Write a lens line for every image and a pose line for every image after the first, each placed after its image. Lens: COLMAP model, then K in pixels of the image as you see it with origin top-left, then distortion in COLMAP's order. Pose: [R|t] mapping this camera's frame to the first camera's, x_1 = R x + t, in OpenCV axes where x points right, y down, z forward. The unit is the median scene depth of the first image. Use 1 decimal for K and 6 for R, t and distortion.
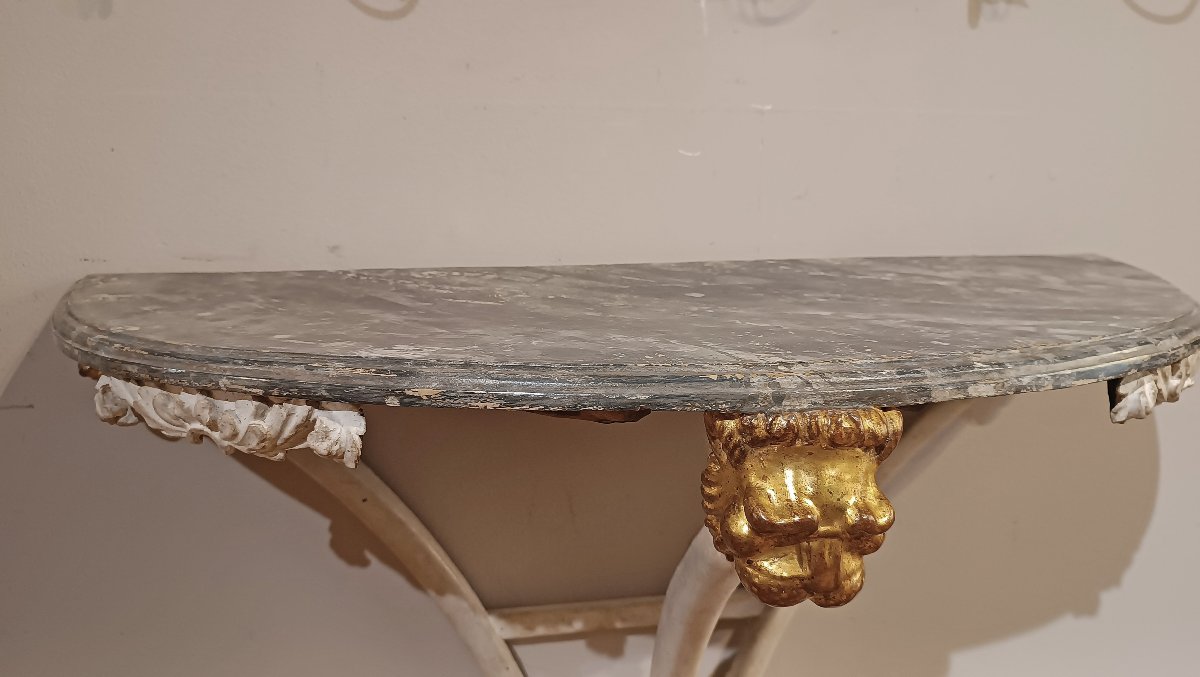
lens RADIAL K [[886.8, 0, 600.0], [0, 886.8, 337.1], [0, 0, 1]] dist [0.017666, -0.039586]
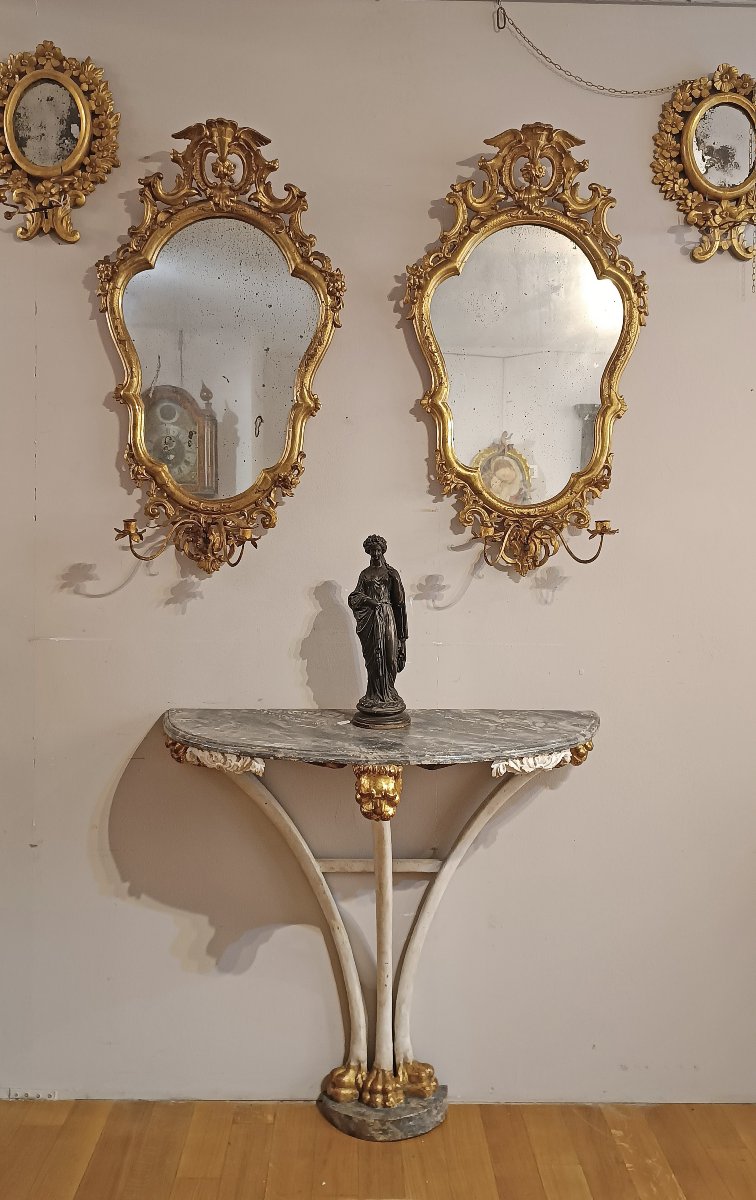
lens RADIAL K [[1028.5, 0, 369.5], [0, 1028.5, 556.7], [0, 0, 1]] dist [0.032948, -0.052433]
pose [[0.982859, 0.009164, -0.184131, 0.659362], [-0.037645, 0.987696, -0.151785, -0.084902], [0.180475, 0.156115, 0.971111, -2.248987]]
